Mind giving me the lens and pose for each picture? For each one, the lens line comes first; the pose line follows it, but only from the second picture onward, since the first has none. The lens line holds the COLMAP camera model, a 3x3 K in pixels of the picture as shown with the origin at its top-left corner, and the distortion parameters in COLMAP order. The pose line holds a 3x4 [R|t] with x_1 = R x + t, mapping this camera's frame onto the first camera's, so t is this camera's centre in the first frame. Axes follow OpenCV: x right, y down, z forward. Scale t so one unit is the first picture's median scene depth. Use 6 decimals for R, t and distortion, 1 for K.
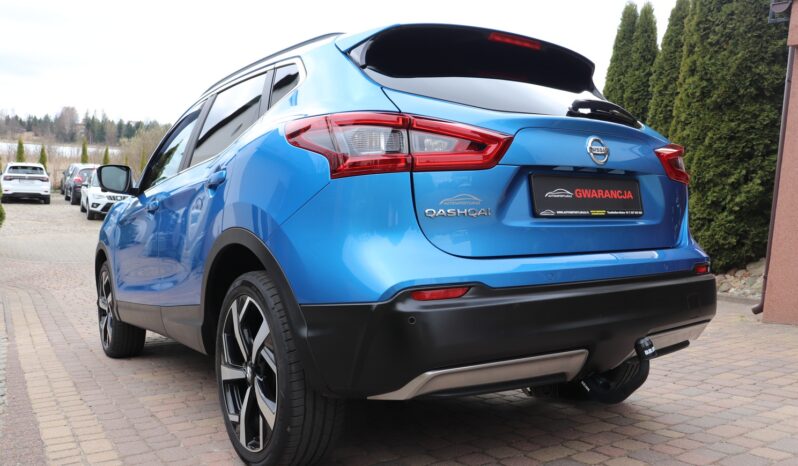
lens RADIAL K [[658.9, 0, 397.1], [0, 658.9, 240.7], [0, 0, 1]] dist [-0.169608, 0.151518]
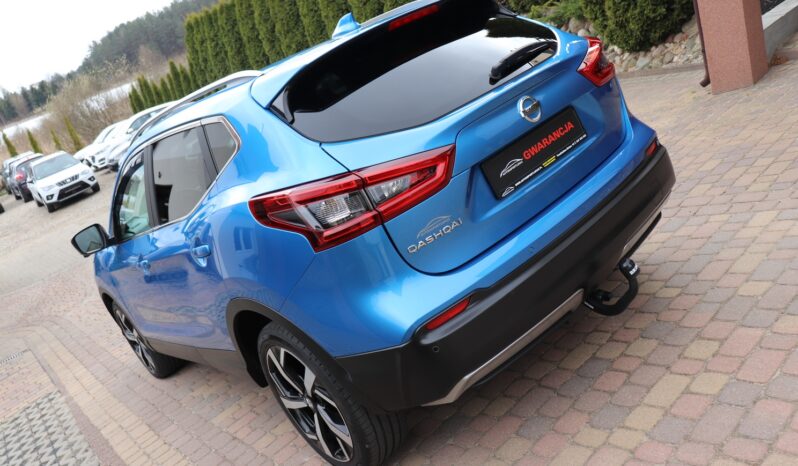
lens RADIAL K [[658.9, 0, 394.9], [0, 658.9, 228.8], [0, 0, 1]] dist [-0.169608, 0.151518]
pose [[0.920066, -0.391693, -0.007486, 0.025379], [0.382286, 0.893464, 0.235751, -0.193694], [-0.085653, -0.219768, 0.971785, -0.033783]]
